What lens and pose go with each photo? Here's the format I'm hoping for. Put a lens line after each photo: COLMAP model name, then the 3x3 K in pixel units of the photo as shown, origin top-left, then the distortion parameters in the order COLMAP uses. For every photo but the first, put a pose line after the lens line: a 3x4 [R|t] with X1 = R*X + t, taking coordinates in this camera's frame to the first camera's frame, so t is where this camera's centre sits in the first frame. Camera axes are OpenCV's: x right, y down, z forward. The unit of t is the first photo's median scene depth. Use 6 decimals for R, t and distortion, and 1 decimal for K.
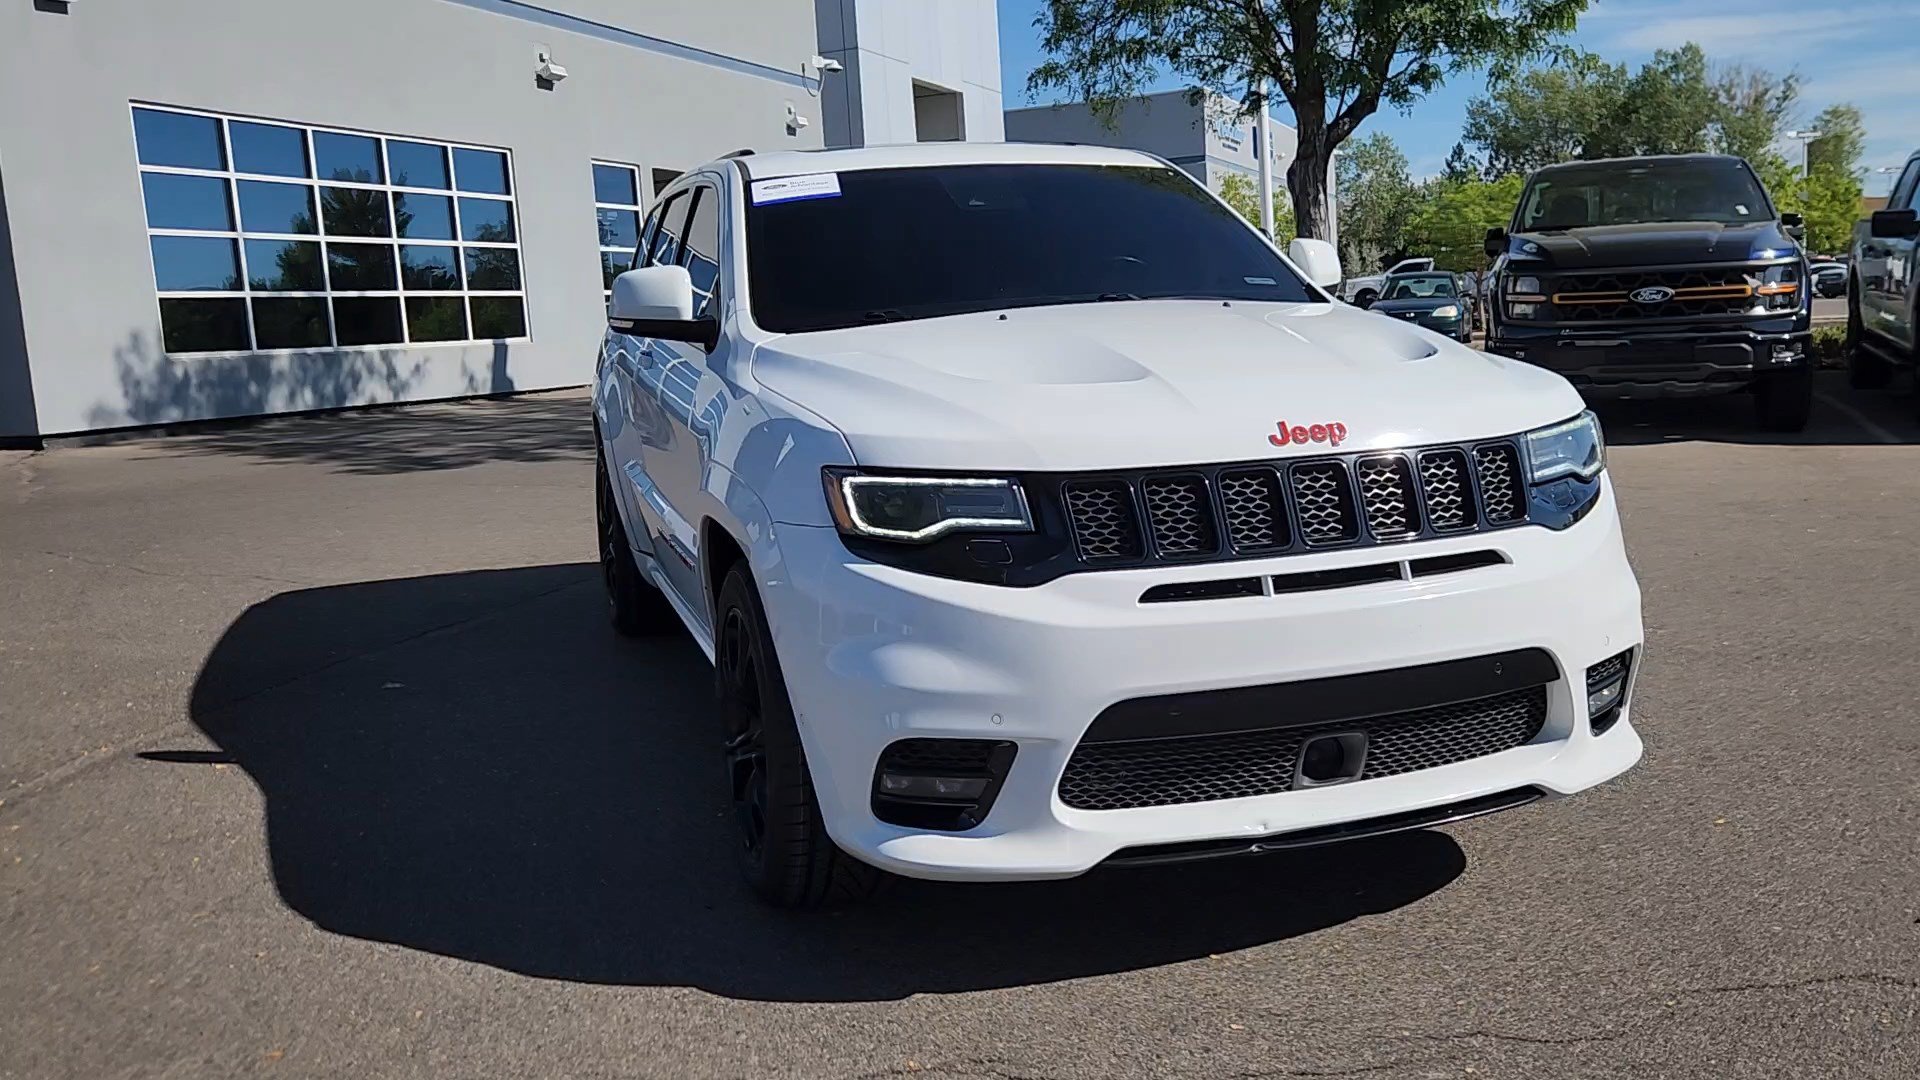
lens RADIAL K [[1627.6, 0, 950.9], [0, 1627.6, 550.7], [0, 0, 1]] dist [0.036603, -0.030924]
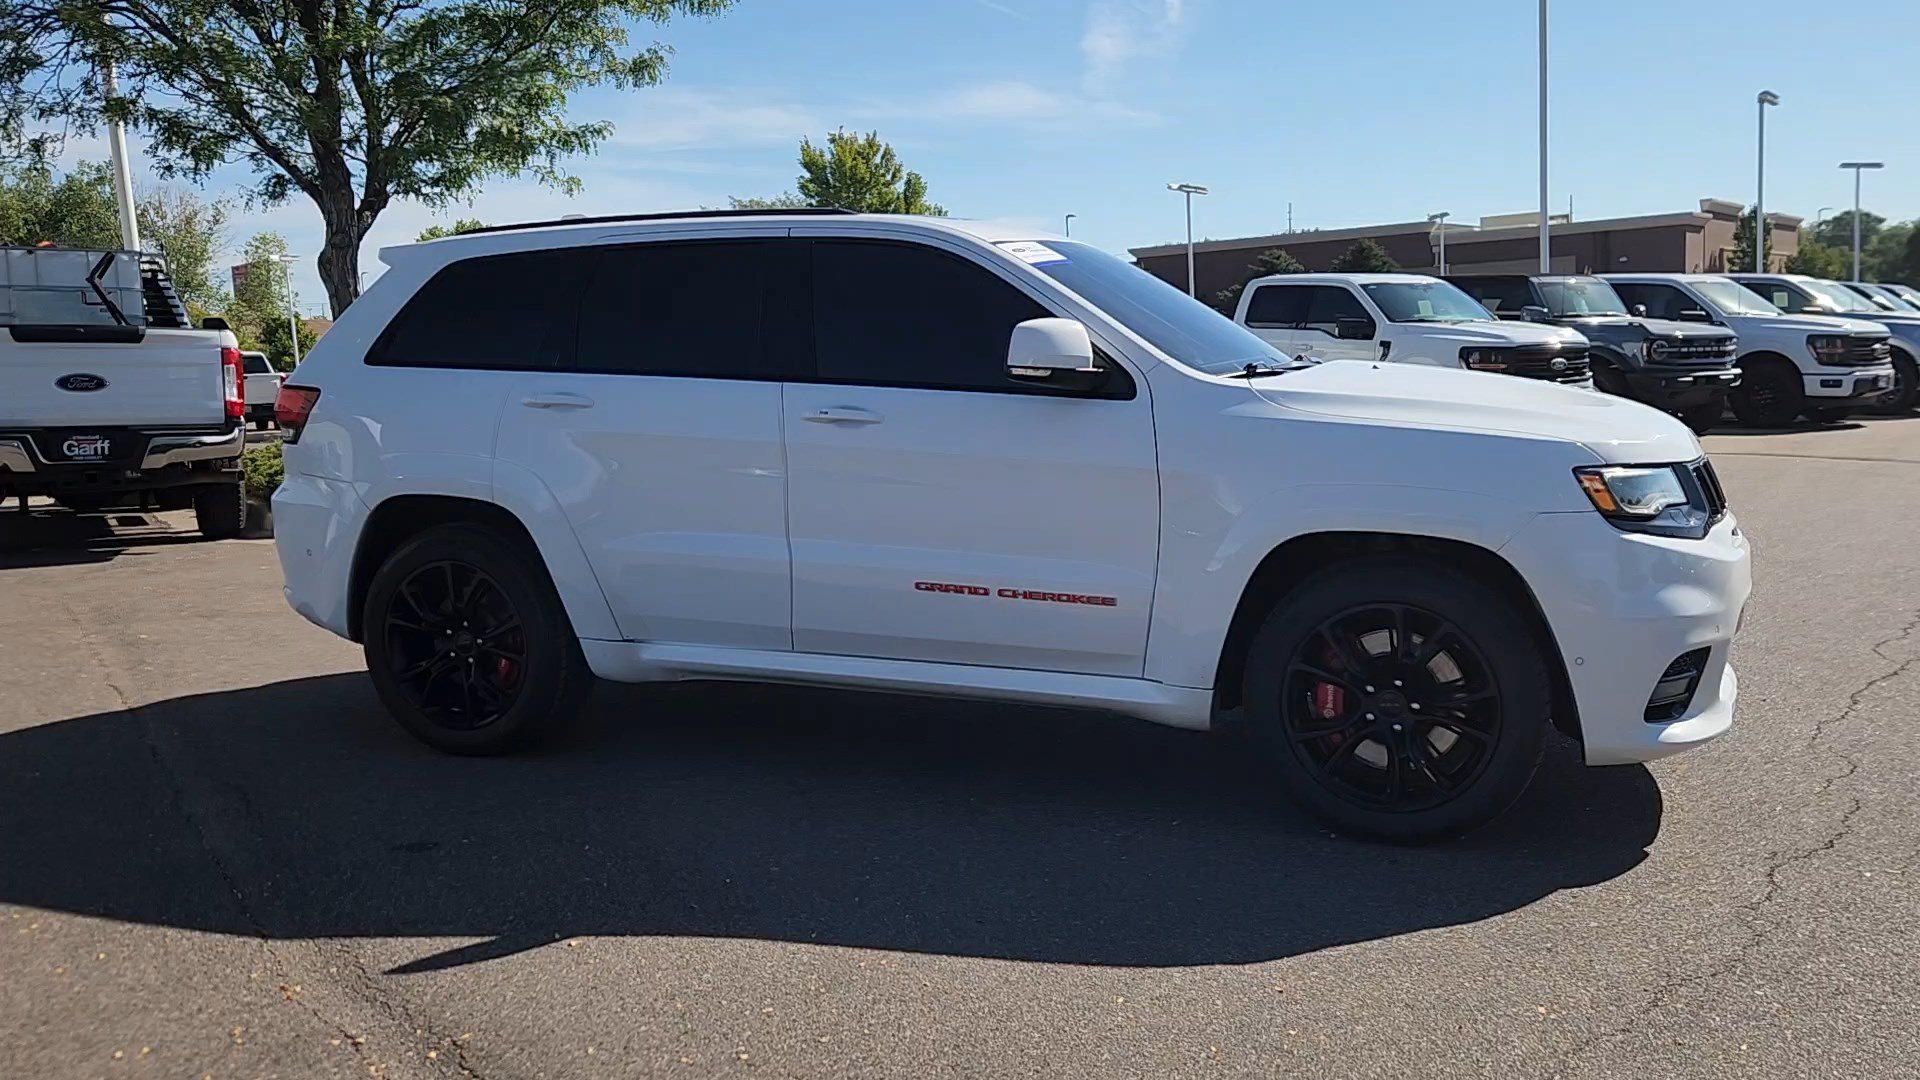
lens RADIAL K [[1627.6, 0, 952.3], [0, 1627.6, 541.6], [0, 0, 1]] dist [0.036603, -0.030924]
pose [[0.615757, -0.063389, 0.785382, -1.057143], [0.121968, 0.992413, -0.015527, -0.024044], [-0.778439, 0.105353, 0.618816, 0.422756]]
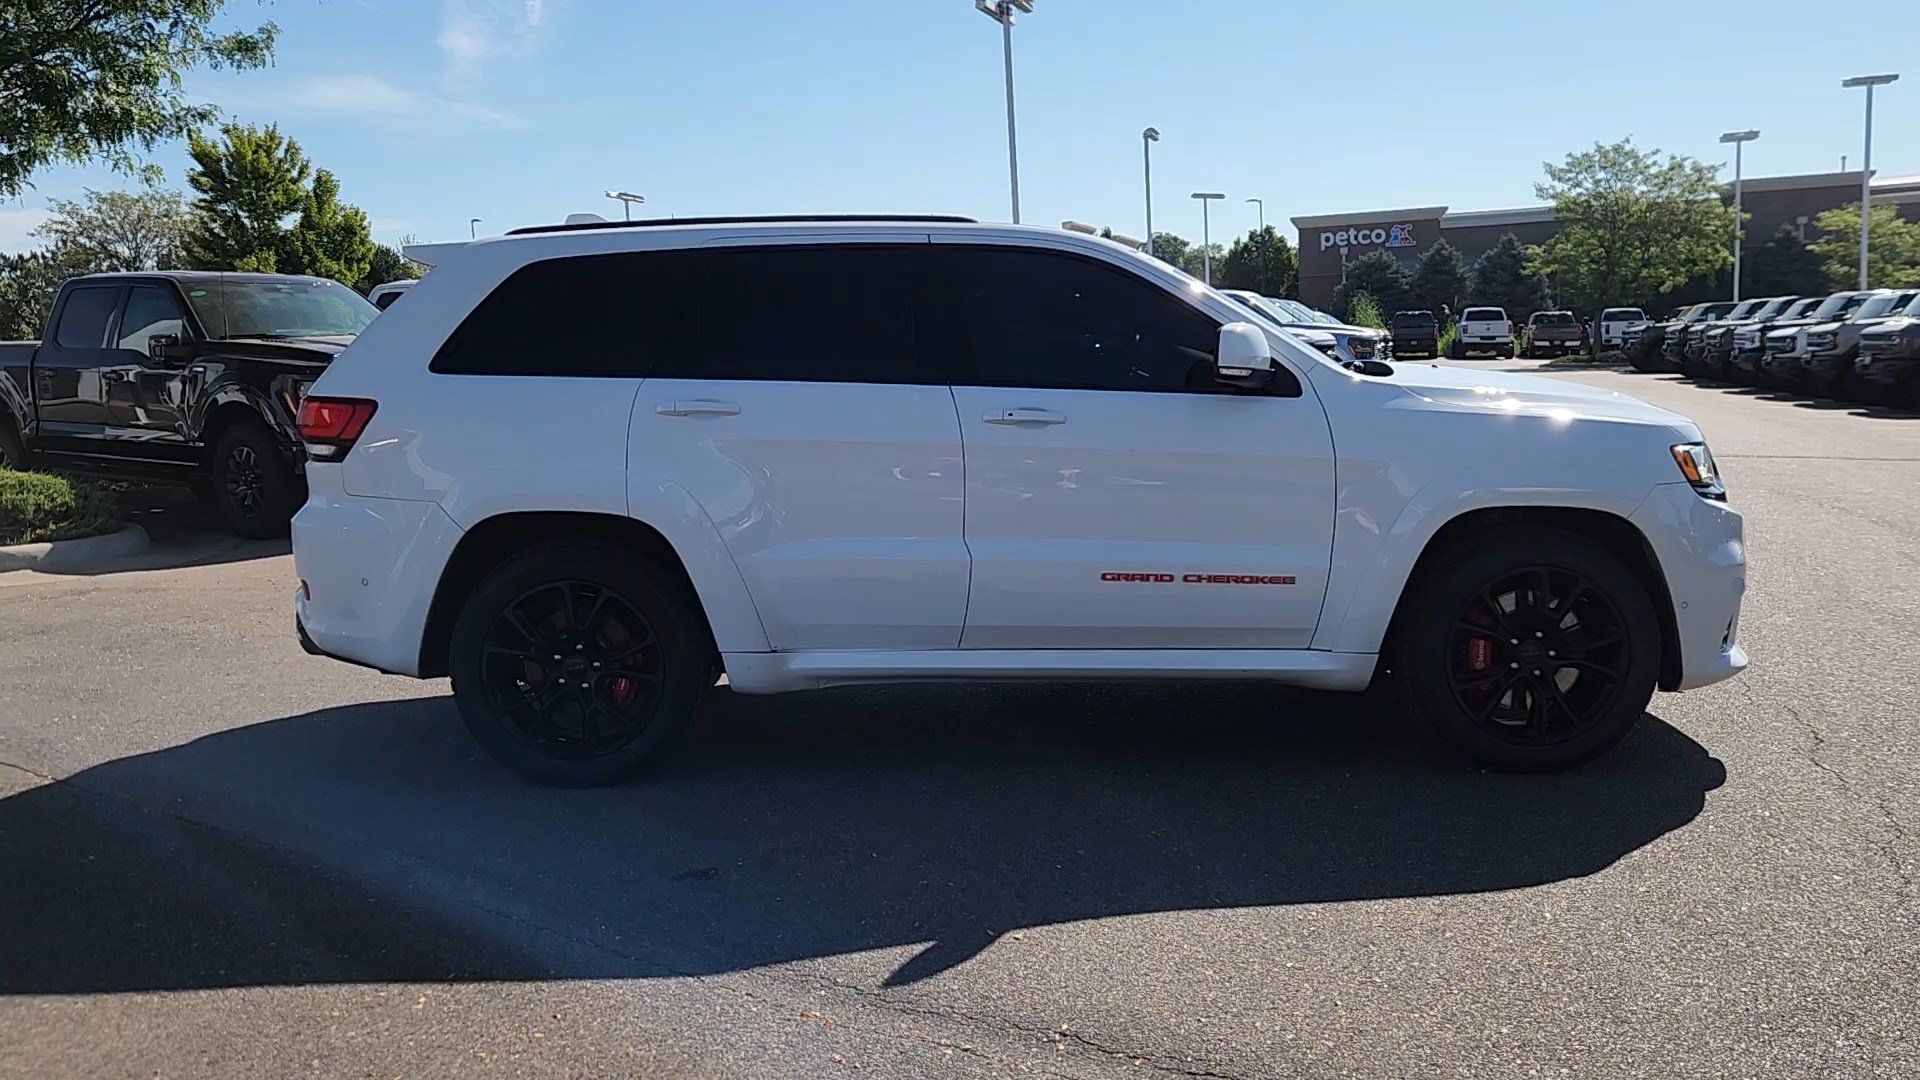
lens RADIAL K [[1627.6, 0, 946.6], [0, 1627.6, 537.7], [0, 0, 1]] dist [0.036603, -0.030924]
pose [[0.290468, -0.078319, 0.953674, -1.347872], [0.166610, 0.985561, 0.030192, -0.095757], [-0.942268, 0.150122, 0.299322, 0.882324]]
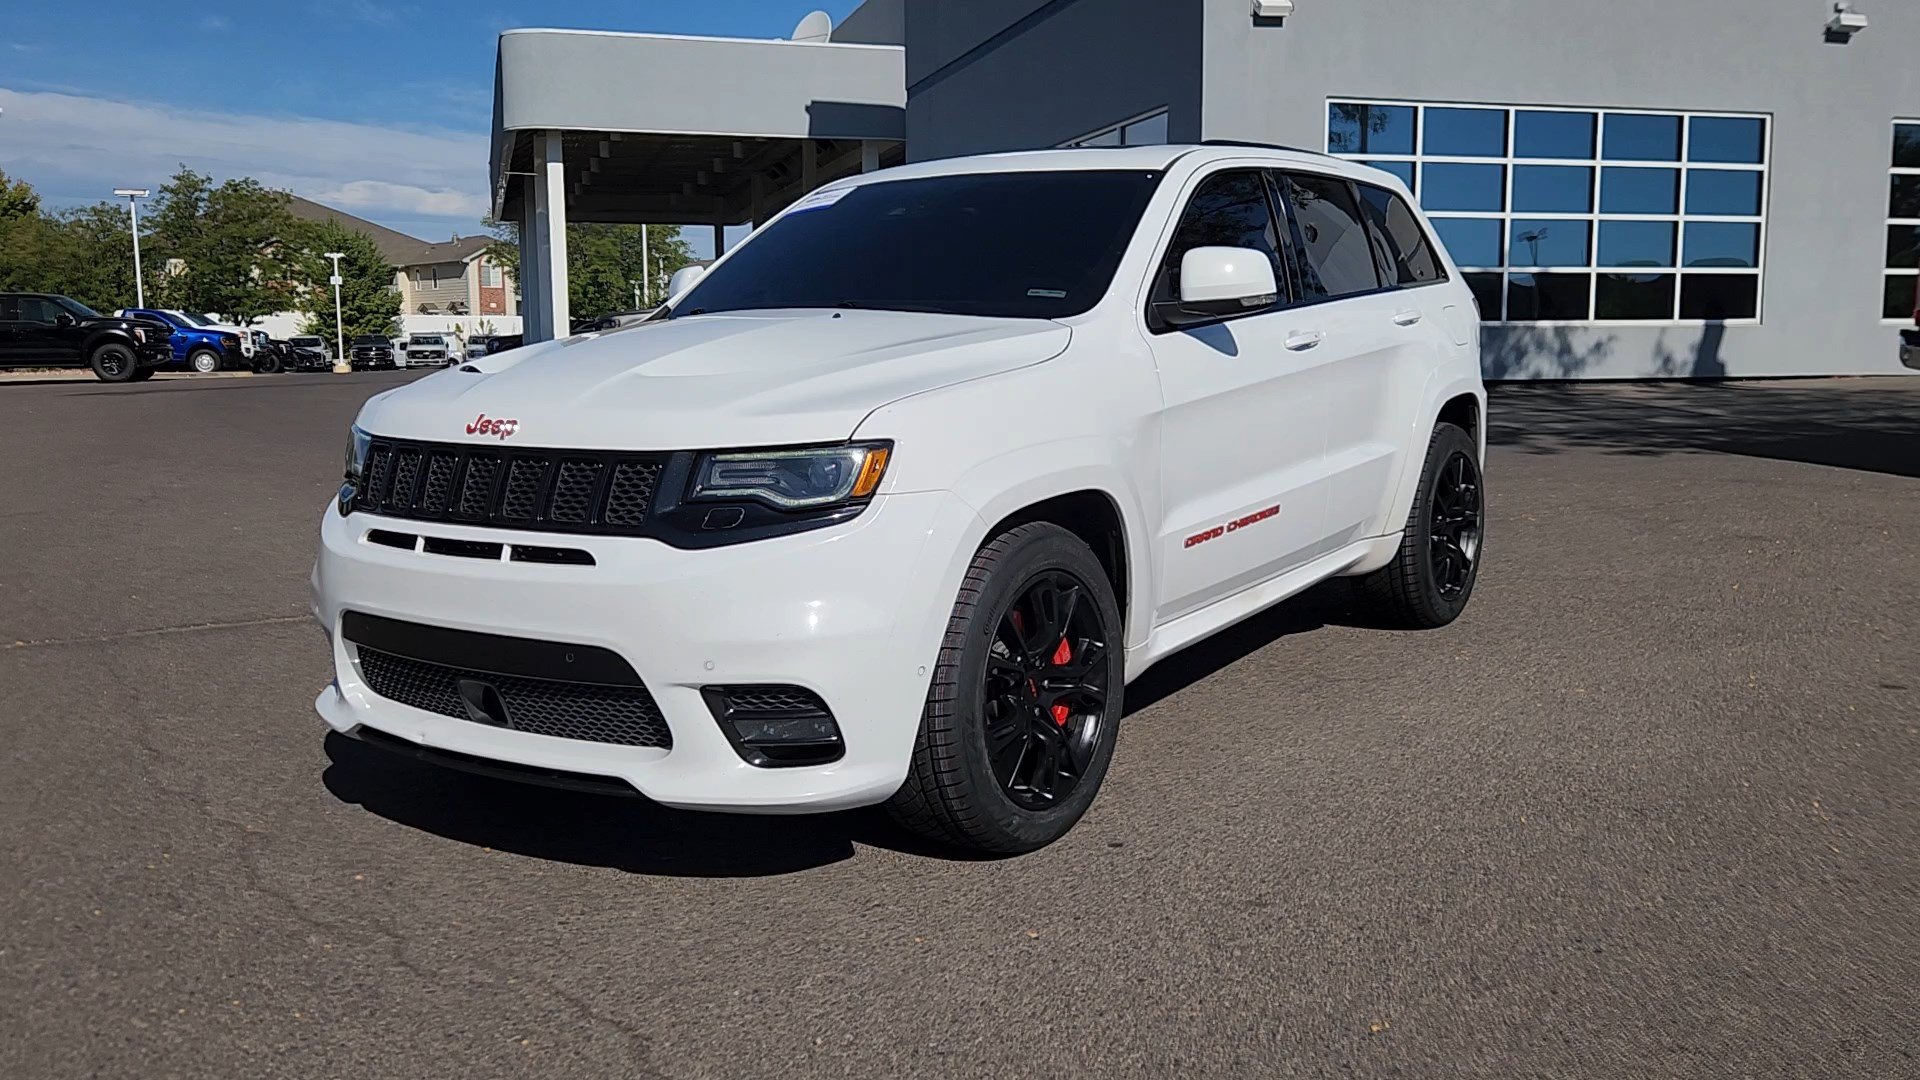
lens RADIAL K [[1627.6, 0, 950.8], [0, 1627.6, 557.1], [0, 0, 1]] dist [0.036603, -0.030924]
pose [[0.616981, 0.156840, -0.771191, 0.972958], [-0.138466, 0.986287, 0.089806, -0.094029], [0.774701, 0.051375, 0.630237, 0.370372]]
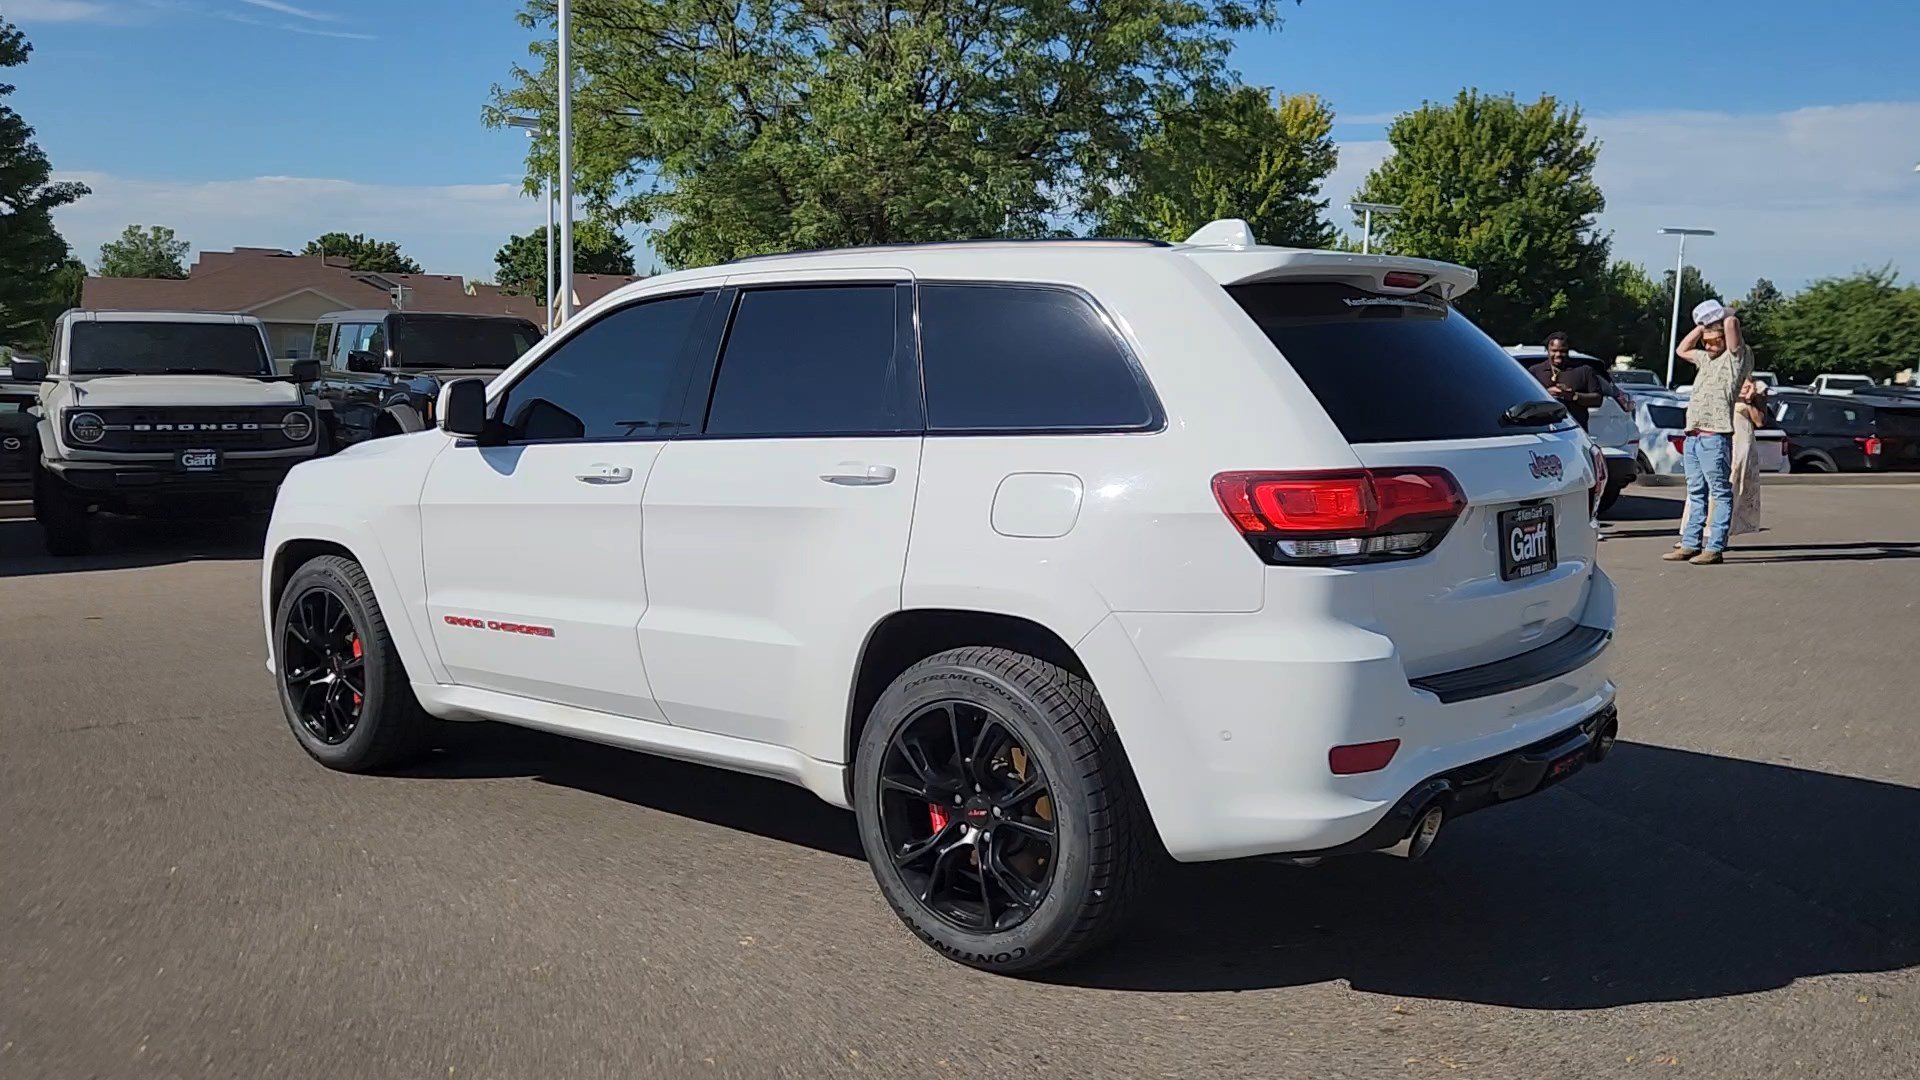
lens RADIAL K [[1627.6, 0, 945.1], [0, 1627.6, 537.7], [0, 0, 1]] dist [0.036603, -0.030924]
pose [[-0.846984, 0.099461, -0.522232, 0.590783], [-0.053873, 0.961227, 0.270444, -0.447025], [0.528882, 0.257196, -0.808785, 2.321203]]
